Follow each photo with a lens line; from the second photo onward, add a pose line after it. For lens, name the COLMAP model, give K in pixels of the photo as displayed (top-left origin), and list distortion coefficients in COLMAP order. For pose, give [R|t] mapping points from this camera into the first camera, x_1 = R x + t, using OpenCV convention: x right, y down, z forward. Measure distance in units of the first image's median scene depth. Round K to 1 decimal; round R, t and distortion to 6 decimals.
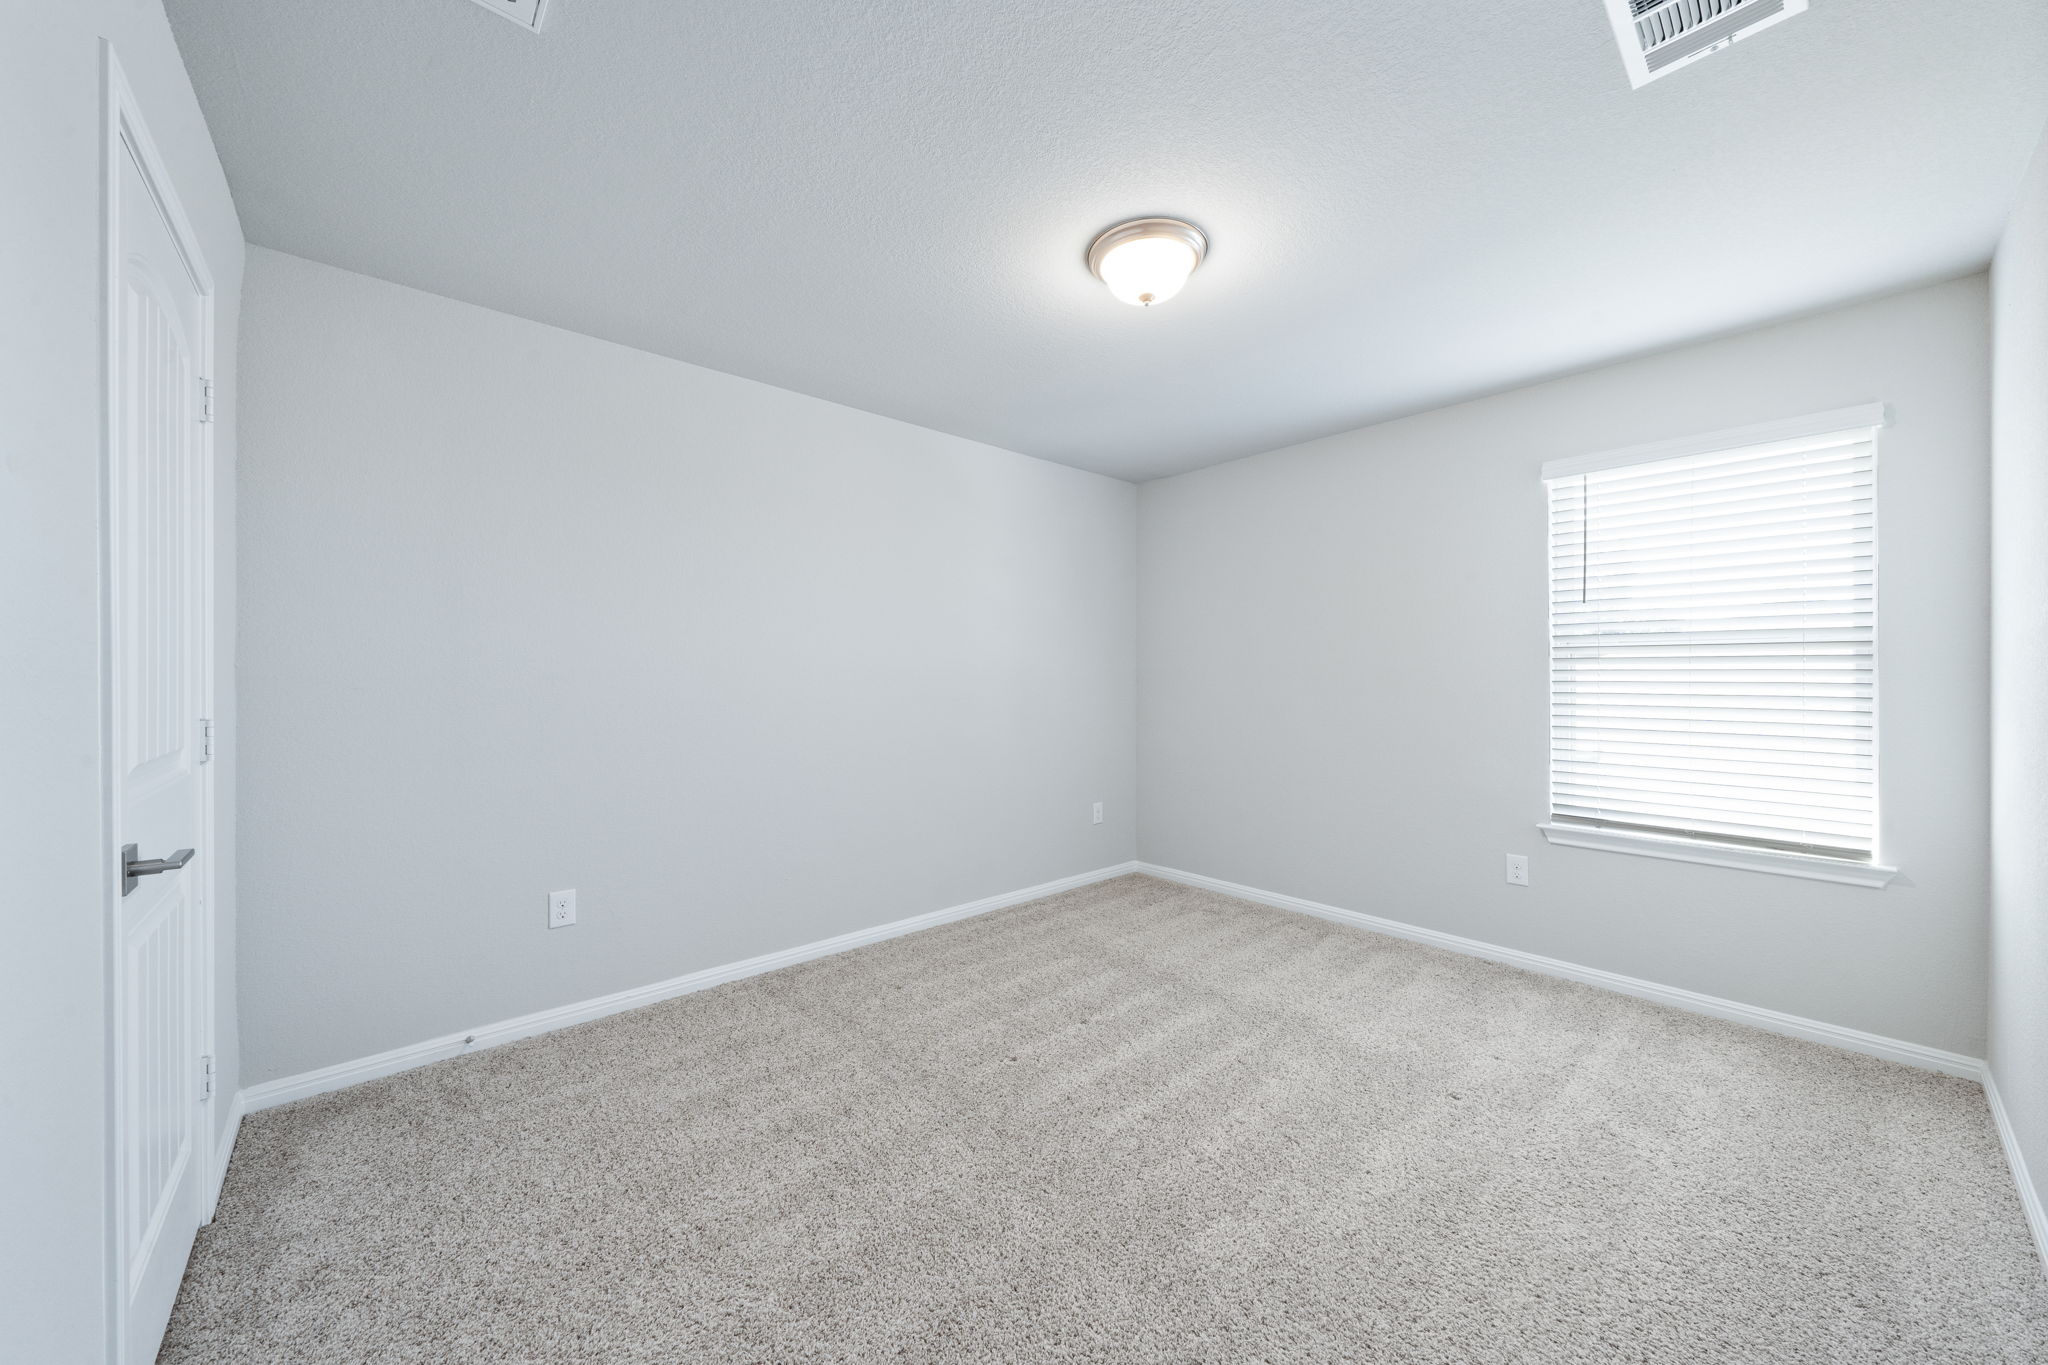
lens RADIAL K [[714.5, 0, 988.5], [0, 714.5, 700.8], [0, 0, 1]] dist [-0.000769, -0.000013]
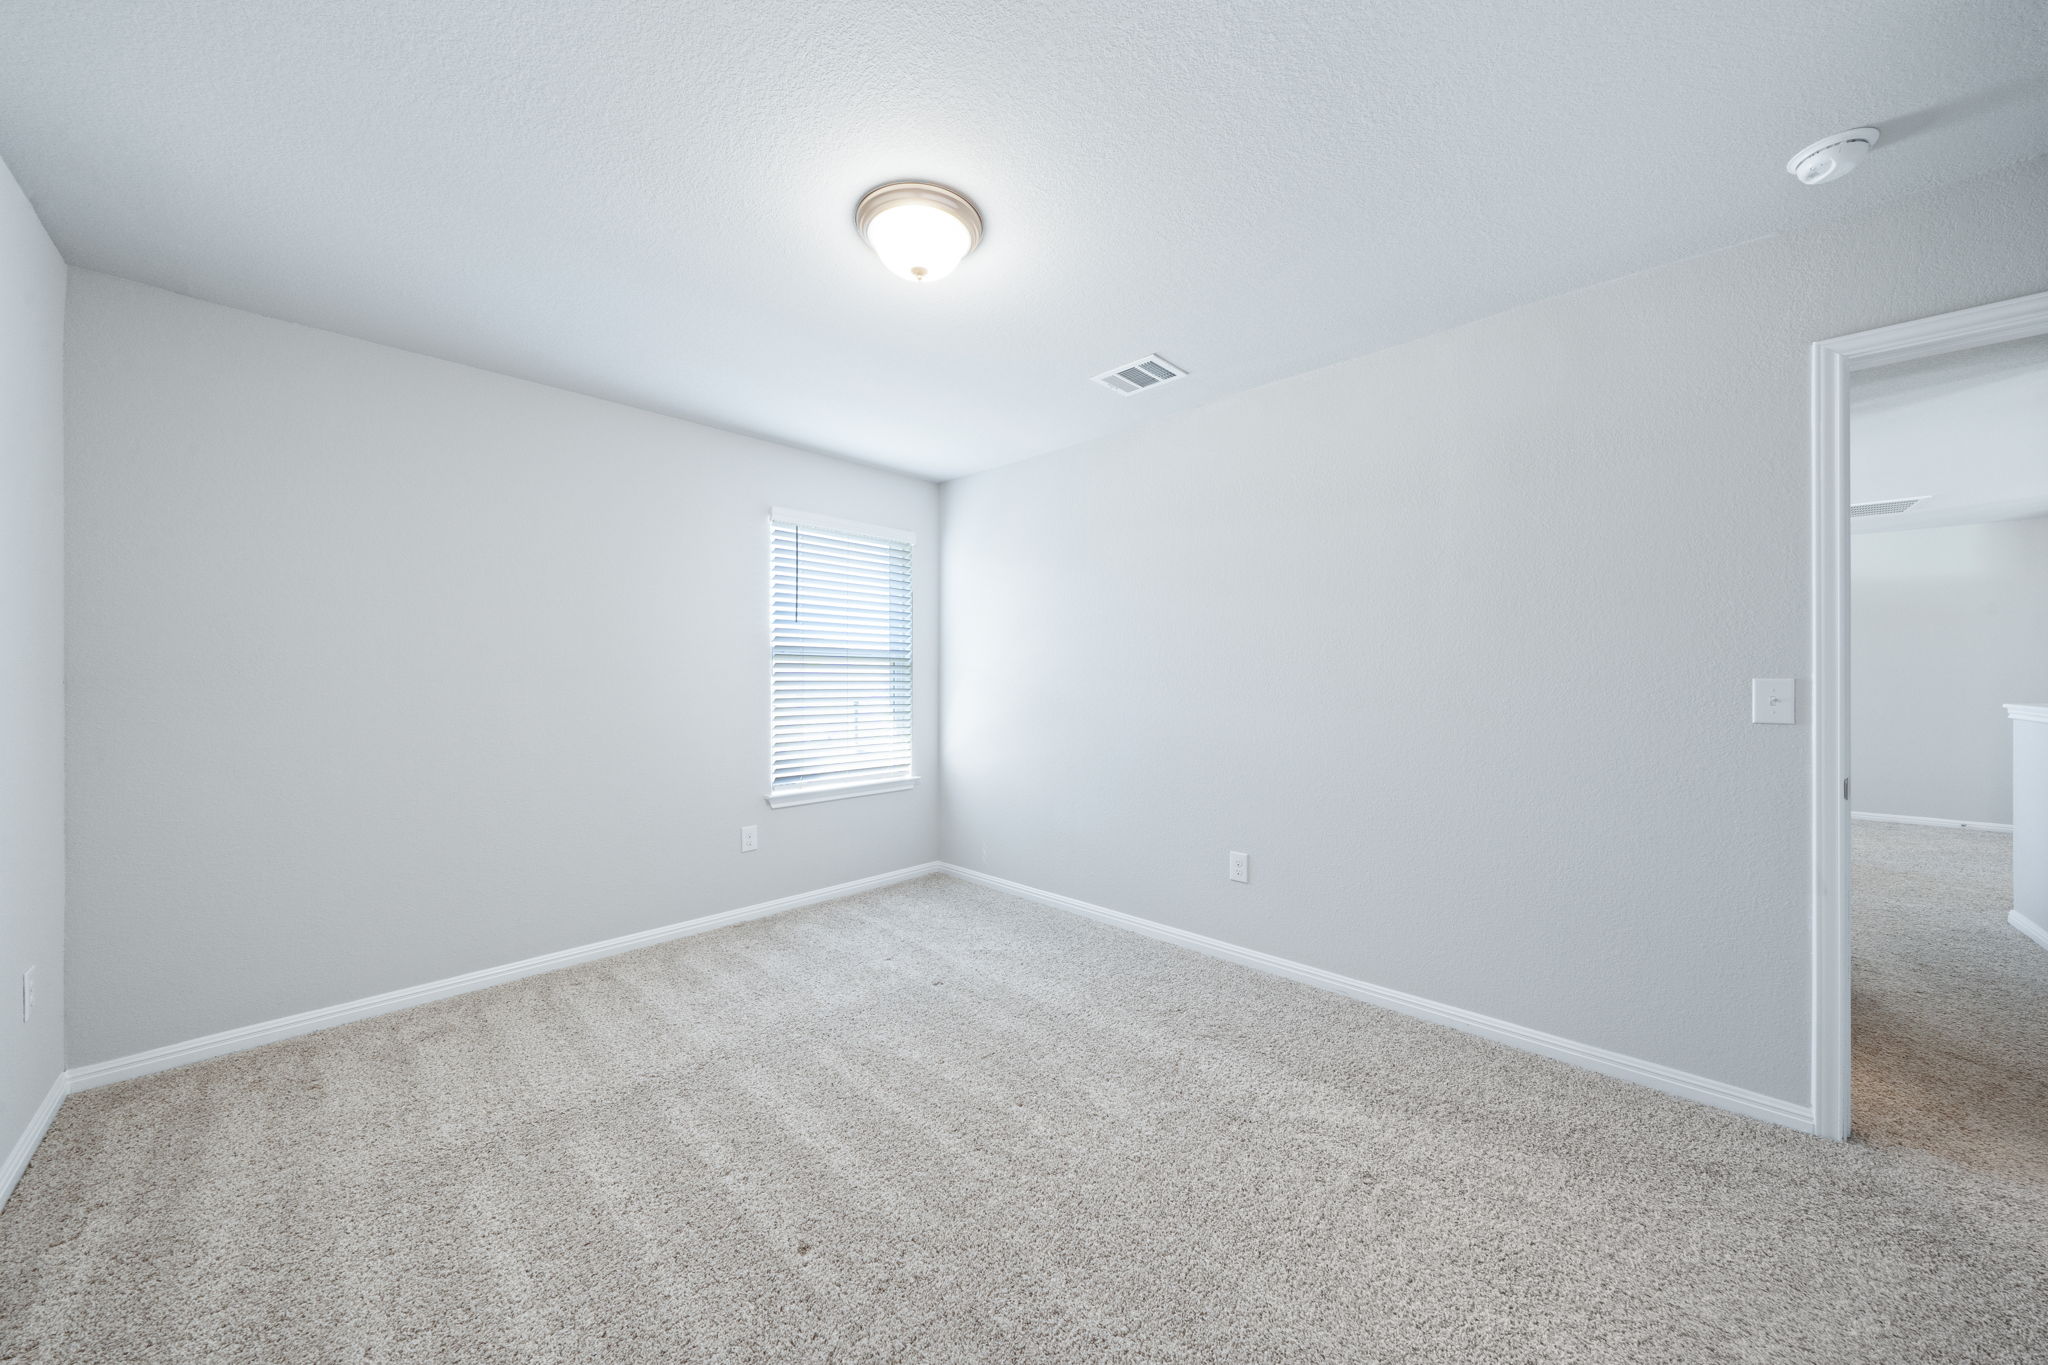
lens RADIAL K [[705.2, 0, 1027.7], [0, 705.2, 683.6], [0, 0, 1]] dist [-0.001847, 0.000073]
pose [[-0.095163, -0.002777, 0.995458, -0.507794], [0.037561, 0.999274, 0.006378, -0.013138], [-0.994753, 0.037997, -0.094990, 0.677113]]
